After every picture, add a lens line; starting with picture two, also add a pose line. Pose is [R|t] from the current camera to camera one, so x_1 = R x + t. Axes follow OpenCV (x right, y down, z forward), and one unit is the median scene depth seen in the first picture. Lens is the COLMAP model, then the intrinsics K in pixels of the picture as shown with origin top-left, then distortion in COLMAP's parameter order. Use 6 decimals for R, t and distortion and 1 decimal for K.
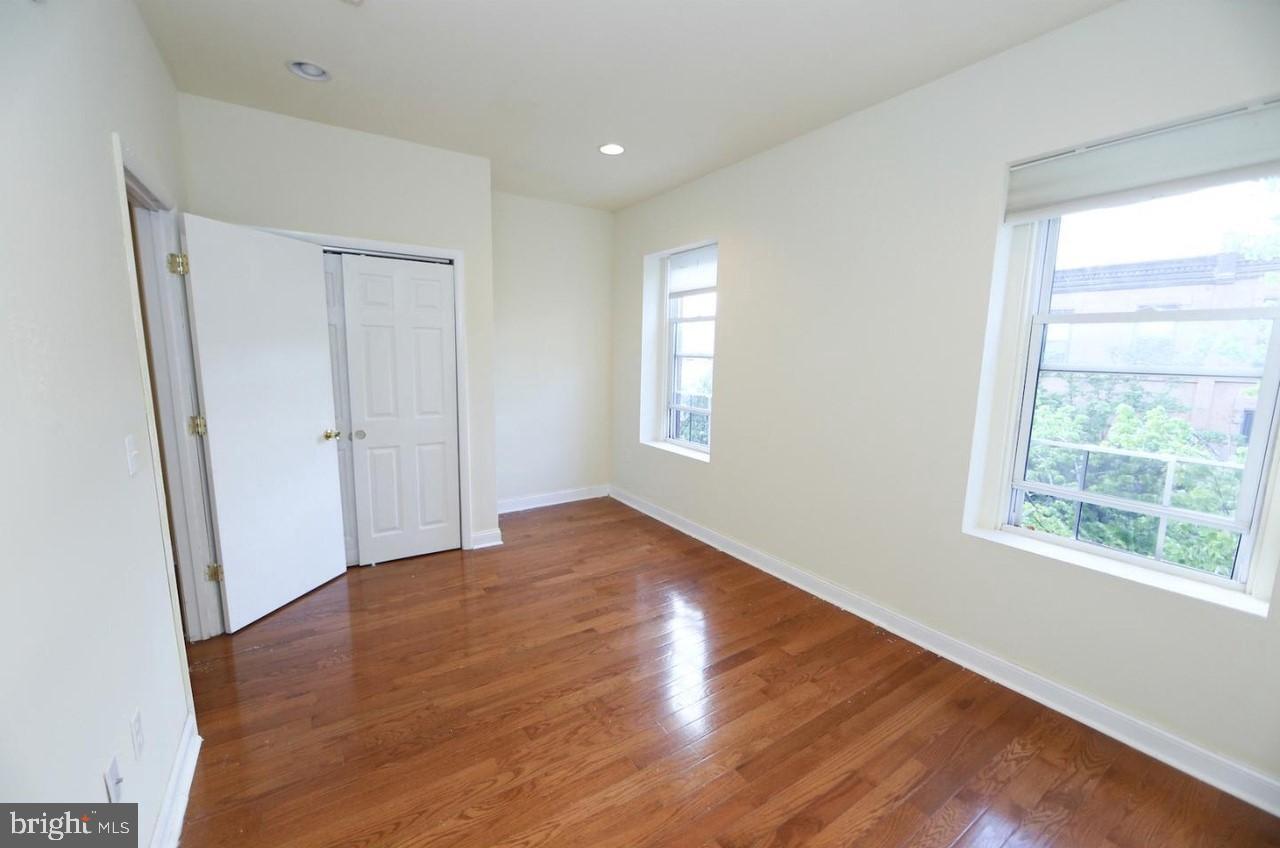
lens RADIAL K [[511.0, 0, 640.0], [0, 511.0, 424.0], [0, 0, 1]] dist [-0.000879, -0.000076]
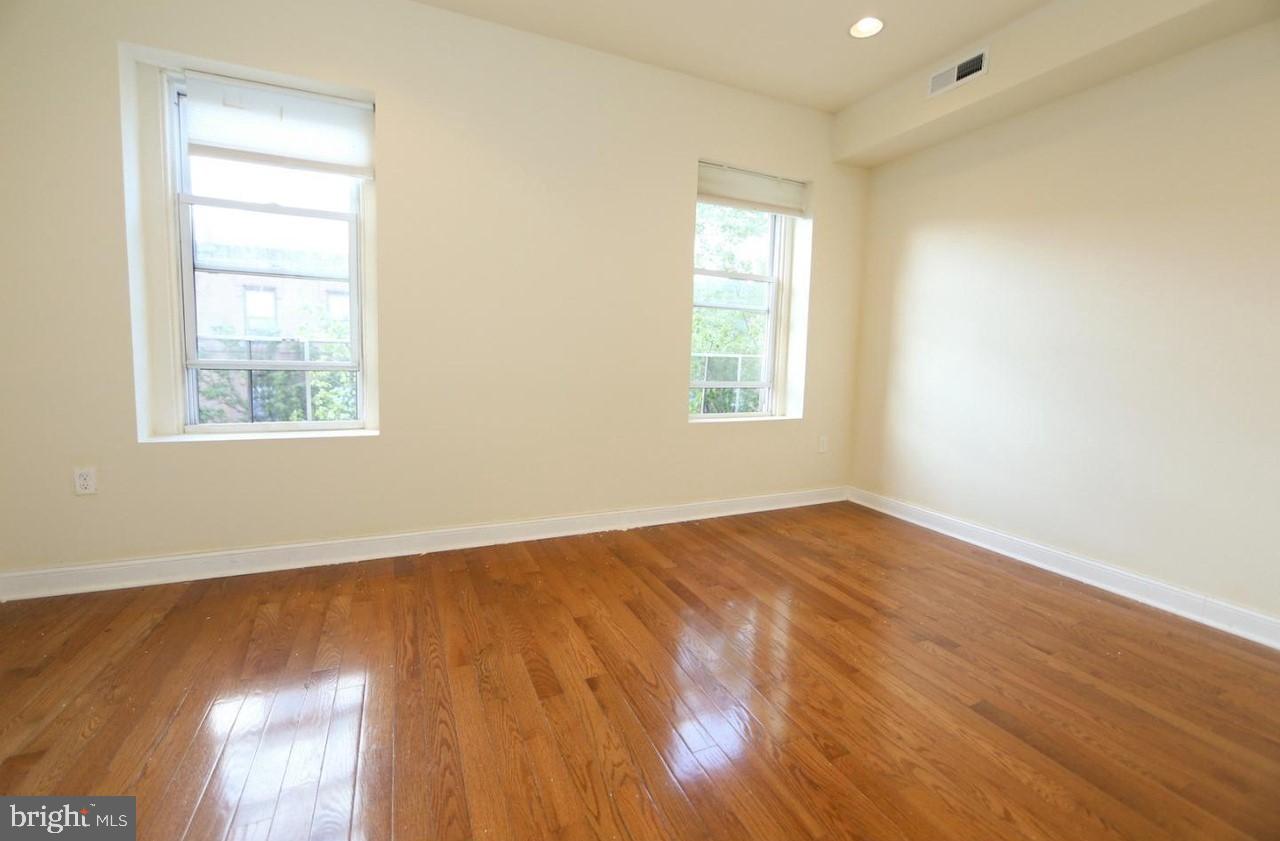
lens RADIAL K [[525.5, 0, 637.8], [0, 525.5, 394.6], [0, 0, 1]] dist [-0.001636, 0.000155]
pose [[0.164924, -0.092522, 0.981957, -0.813913], [0.117973, 0.990293, 0.073494, 0.022174], [-0.979225, 0.103724, 0.174238, 0.954925]]
